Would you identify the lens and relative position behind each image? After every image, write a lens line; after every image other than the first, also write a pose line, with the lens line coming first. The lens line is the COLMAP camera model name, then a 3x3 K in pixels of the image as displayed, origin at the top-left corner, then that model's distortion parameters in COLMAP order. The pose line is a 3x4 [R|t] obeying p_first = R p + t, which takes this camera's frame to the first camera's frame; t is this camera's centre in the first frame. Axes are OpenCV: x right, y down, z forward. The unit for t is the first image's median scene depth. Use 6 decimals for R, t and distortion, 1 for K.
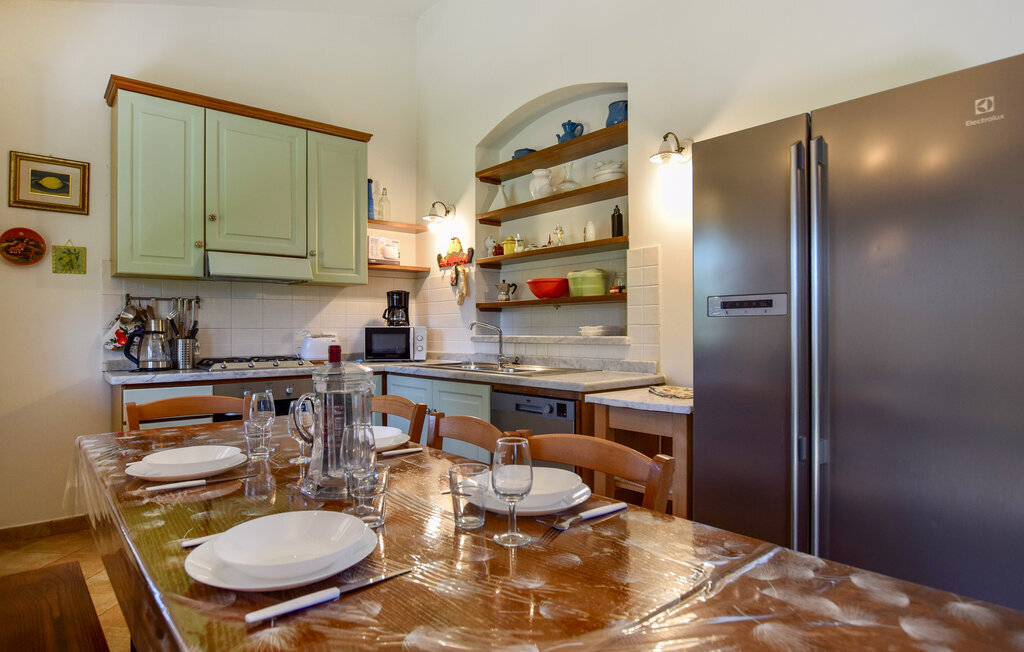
lens RADIAL K [[569.8, 0, 512.9], [0, 569.8, 327.7], [0, 0, 1]] dist [-0.003067, 0.002864]
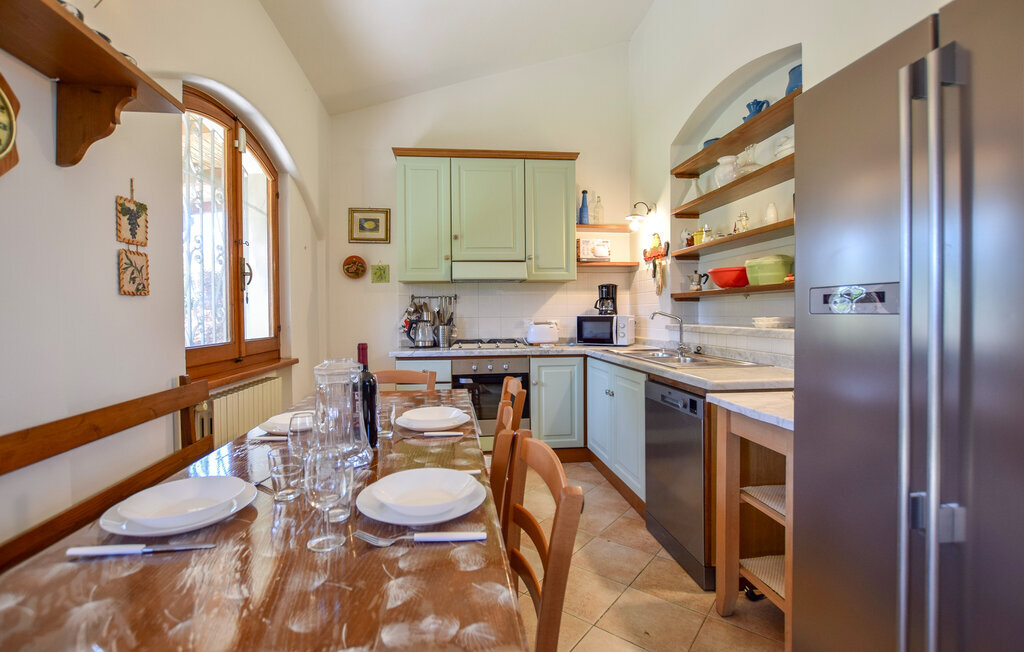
lens RADIAL K [[471.2, 0, 510.9], [0, 471.2, 318.7], [0, 0, 1]] dist [-0.013880, -0.000392]
pose [[0.832330, 0.003578, -0.554269, 0.204582], [0.006369, 0.999851, 0.016018, -0.014582], [0.554244, -0.016862, 0.832183, 0.125838]]
